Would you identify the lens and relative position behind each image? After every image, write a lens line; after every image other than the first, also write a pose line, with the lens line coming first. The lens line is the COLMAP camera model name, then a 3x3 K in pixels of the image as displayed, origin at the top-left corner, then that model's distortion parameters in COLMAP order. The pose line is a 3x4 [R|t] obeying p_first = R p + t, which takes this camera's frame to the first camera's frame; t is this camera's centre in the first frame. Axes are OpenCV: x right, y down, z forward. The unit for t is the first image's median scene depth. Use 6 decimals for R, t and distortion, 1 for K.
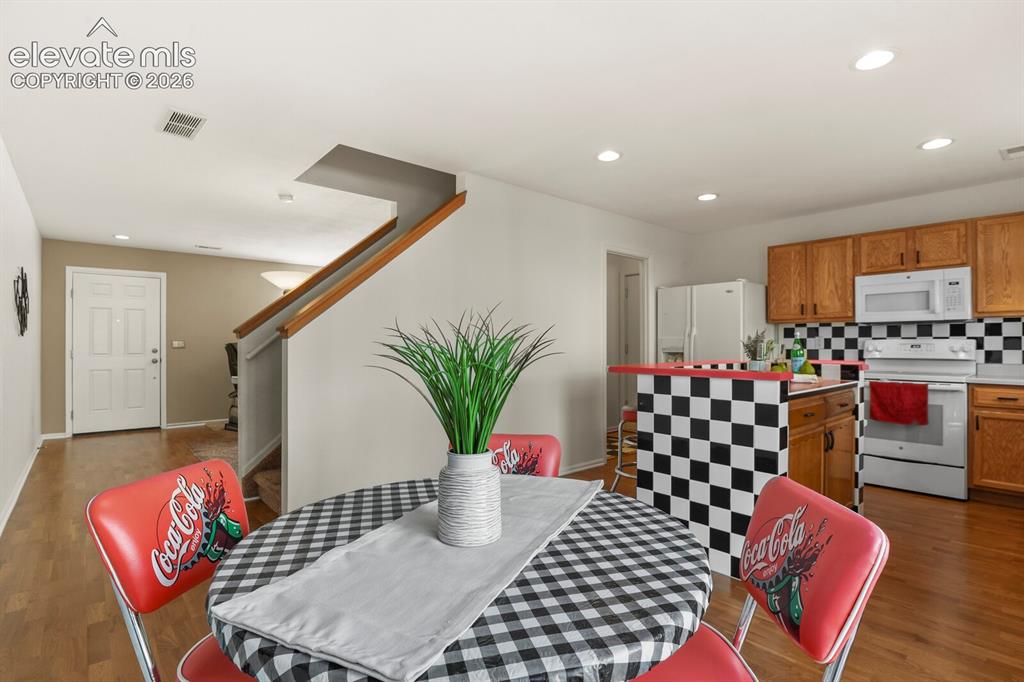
lens RADIAL K [[498.2, 0, 515.4], [0, 498.2, 344.2], [0, 0, 1]] dist [-0.004242, -0.006714]
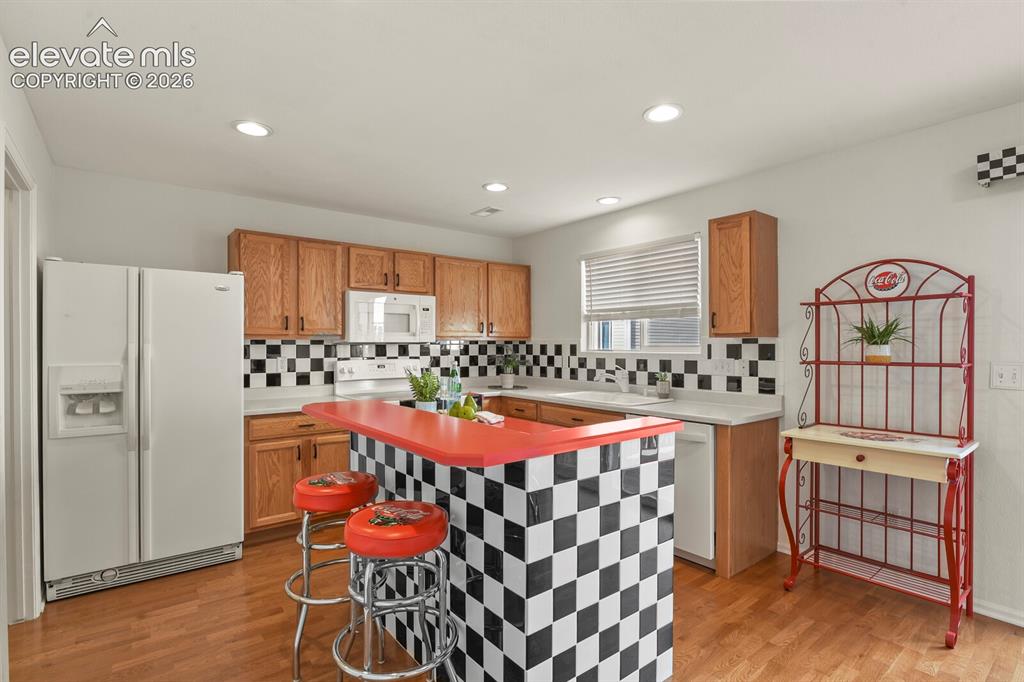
lens RADIAL K [[498.2, 0, 515.4], [0, 498.2, 344.2], [0, 0, 1]] dist [-0.004242, -0.006714]
pose [[0.055249, 0.001826, 0.998471, -0.204534], [-0.001122, 0.999998, -0.001766, -0.042525], [-0.998472, -0.001023, 0.055251, 0.714548]]
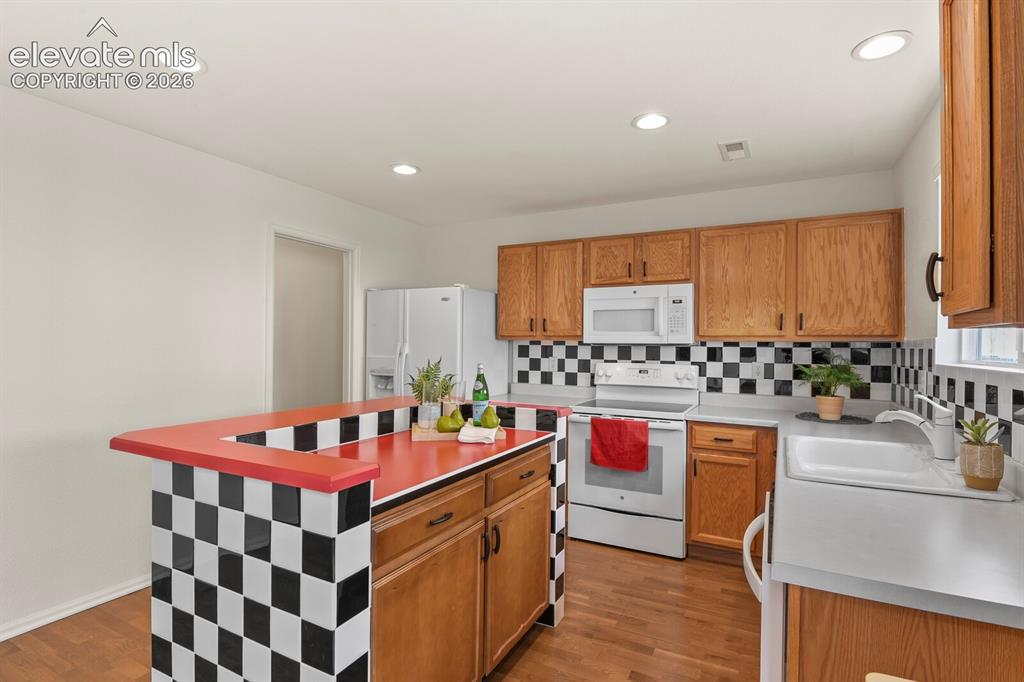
lens RADIAL K [[506.7, 0, 515.0], [0, 506.7, 343.9], [0, 0, 1]] dist [-0.003157, -0.007872]
pose [[0.934745, 0.010804, 0.355154, 0.299930], [-0.011246, 0.999936, -0.000818, -0.044044], [-0.355140, -0.003230, 0.934808, 0.266015]]
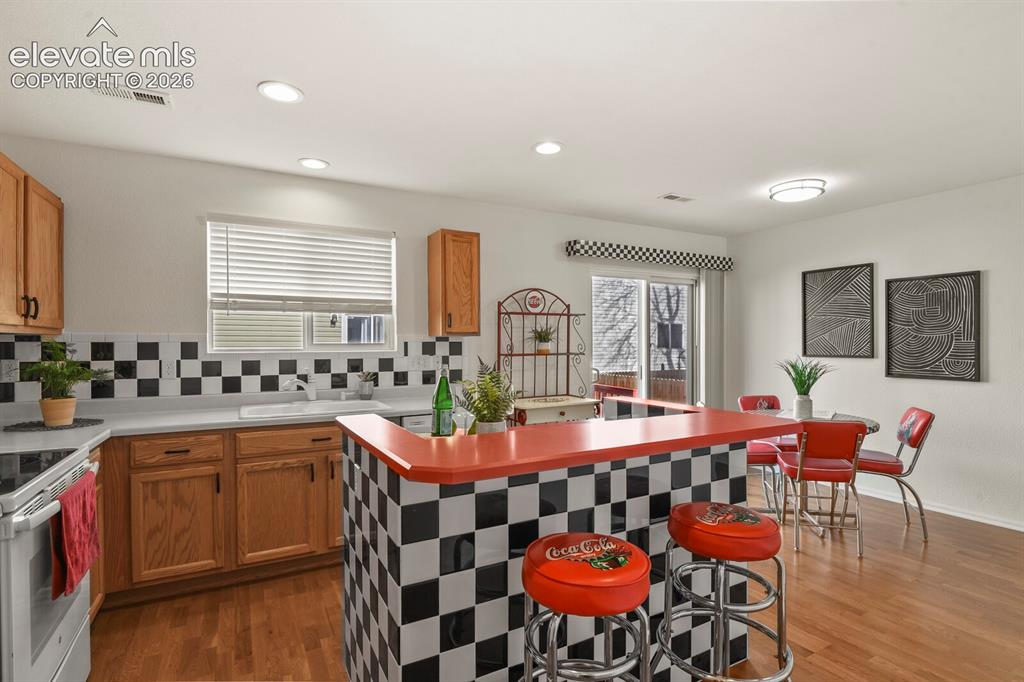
lens RADIAL K [[498.2, 0, 515.4], [0, 498.2, 344.2], [0, 0, 1]] dist [-0.004242, -0.006714]
pose [[-0.976947, 0.002407, 0.213469, 0.303610], [0.002373, 0.999997, -0.000414, -0.039448], [-0.213470, 0.000102, -0.976950, 1.287728]]
